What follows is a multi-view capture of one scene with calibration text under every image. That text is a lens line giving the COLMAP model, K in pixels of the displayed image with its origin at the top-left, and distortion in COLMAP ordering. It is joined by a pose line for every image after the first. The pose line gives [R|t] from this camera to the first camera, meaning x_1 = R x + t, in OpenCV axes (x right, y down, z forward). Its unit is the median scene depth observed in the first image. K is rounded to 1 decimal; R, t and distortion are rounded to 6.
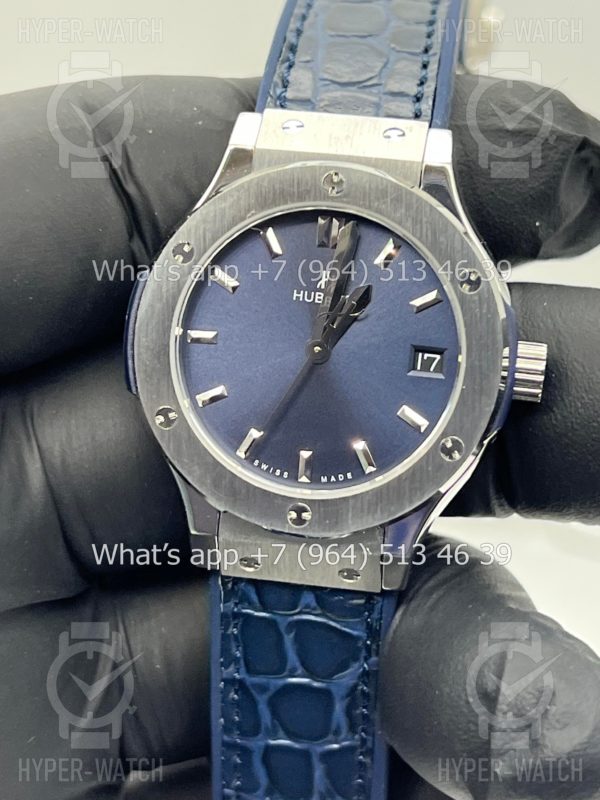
lens RADIAL K [[1815.0, 0, 300.0], [0, 1815.0, 400.0], [0, 0, 1]] dist [0.264527, -4.154157]
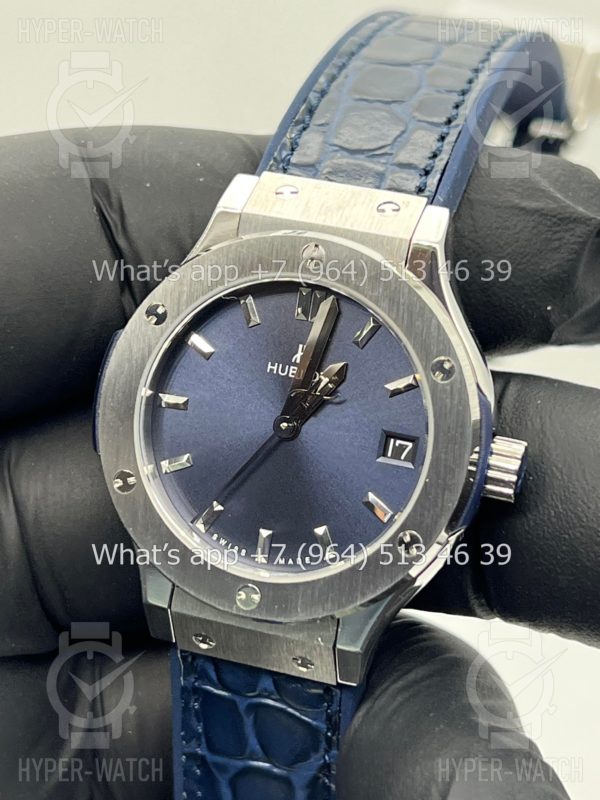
lens RADIAL K [[1815.0, 0, 300.0], [0, 1815.0, 400.0], [0, 0, 1]] dist [0.264527, -4.154157]
pose [[0.985485, 0.087773, -0.145310, 0.153633], [-0.089996, 0.995903, -0.008780, -0.033250], [0.143944, 0.021730, 0.989347, 0.051500]]
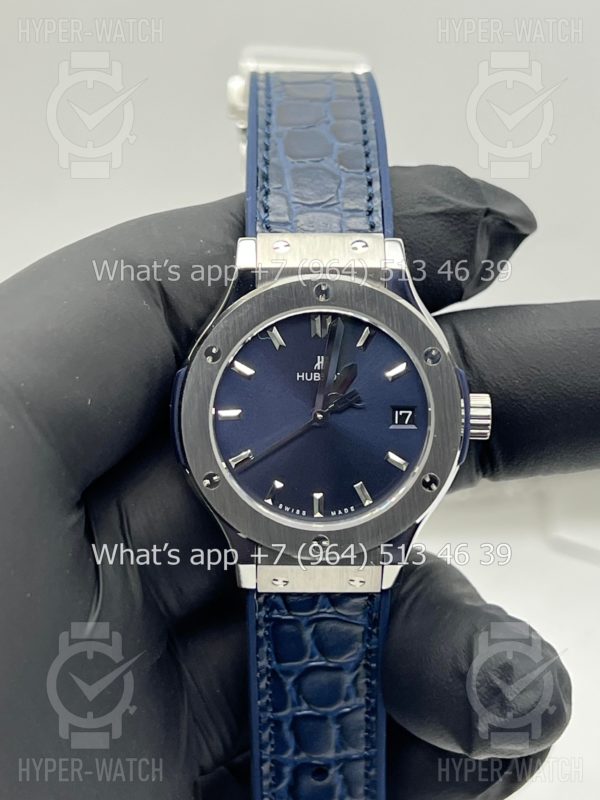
lens RADIAL K [[1815.0, 0, 300.0], [0, 1815.0, 400.0], [0, 0, 1]] dist [0.264527, -4.154157]
pose [[0.987742, -0.102263, 0.117936, -0.156574], [0.096602, 0.993923, 0.052775, -0.109168], [-0.122616, -0.040735, 0.991618, -0.296739]]
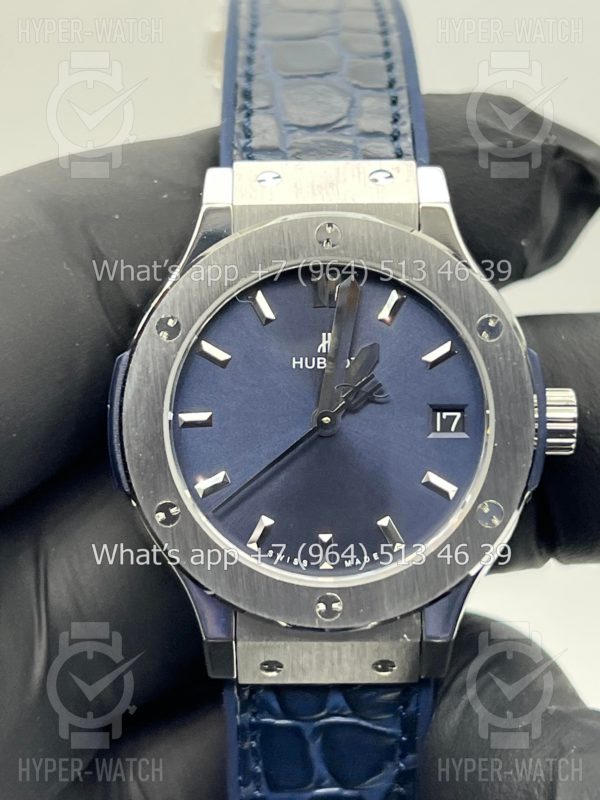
lens RADIAL K [[1809.7, 0, 300.0], [0, 1809.7, 400.0], [0, 0, 1]] dist [0.235528, -0.392868]
pose [[0.988092, -0.102239, 0.114985, -0.104371], [0.106726, 0.993722, -0.033554, -0.008971], [-0.110832, 0.045427, 0.992800, 0.109142]]
